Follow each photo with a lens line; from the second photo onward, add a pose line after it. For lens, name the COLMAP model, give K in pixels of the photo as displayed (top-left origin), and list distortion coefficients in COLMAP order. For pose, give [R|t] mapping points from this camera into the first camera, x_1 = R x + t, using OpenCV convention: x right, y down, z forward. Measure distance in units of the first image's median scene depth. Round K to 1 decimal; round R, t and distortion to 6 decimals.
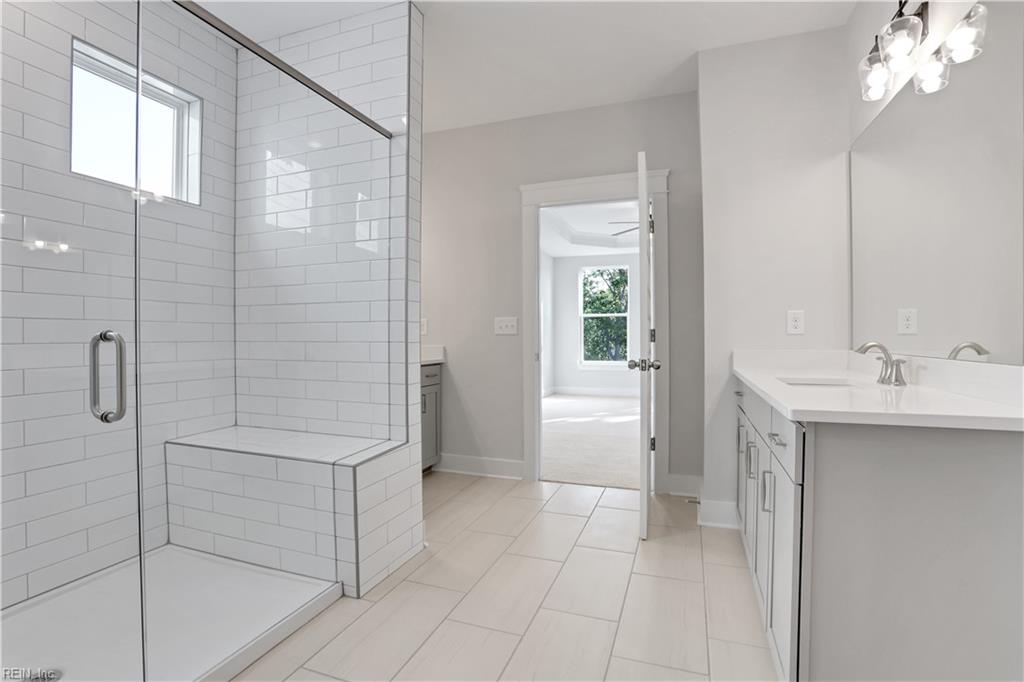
lens RADIAL K [[493.3, 0, 514.5], [0, 493.3, 337.5], [0, 0, 1]] dist [-0.075431, 0.033788]
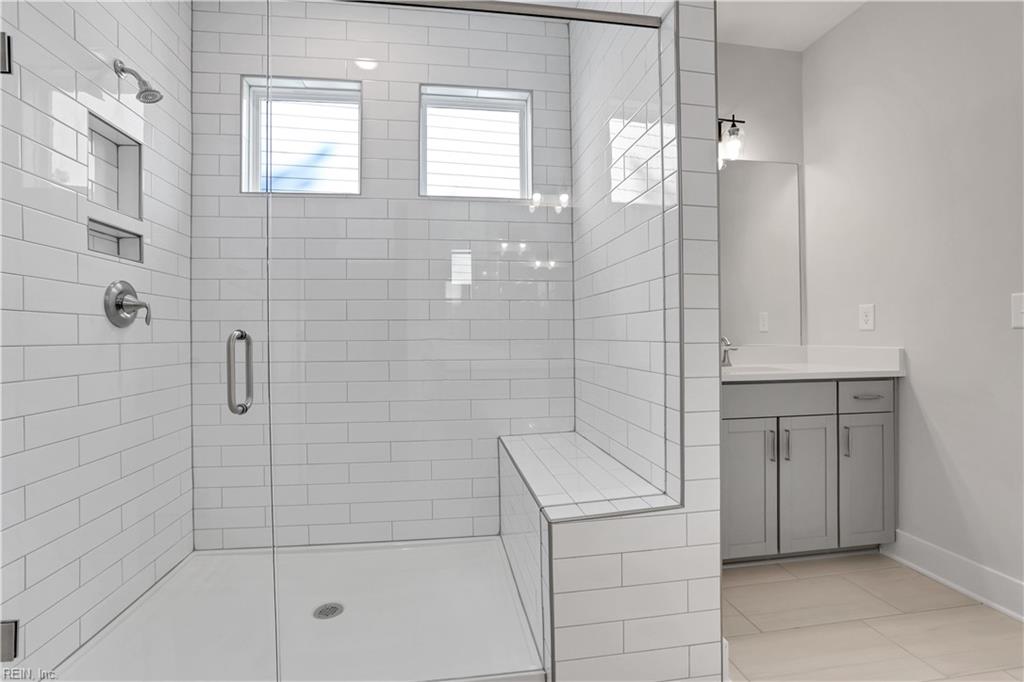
lens RADIAL K [[493.3, 0, 514.5], [0, 493.3, 337.5], [0, 0, 1]] dist [-0.075431, 0.033788]
pose [[0.488219, -0.003596, -0.872714, 0.196504], [0.005592, 0.999984, -0.000992, 0.003301], [0.872703, -0.004396, 0.488231, 0.498832]]
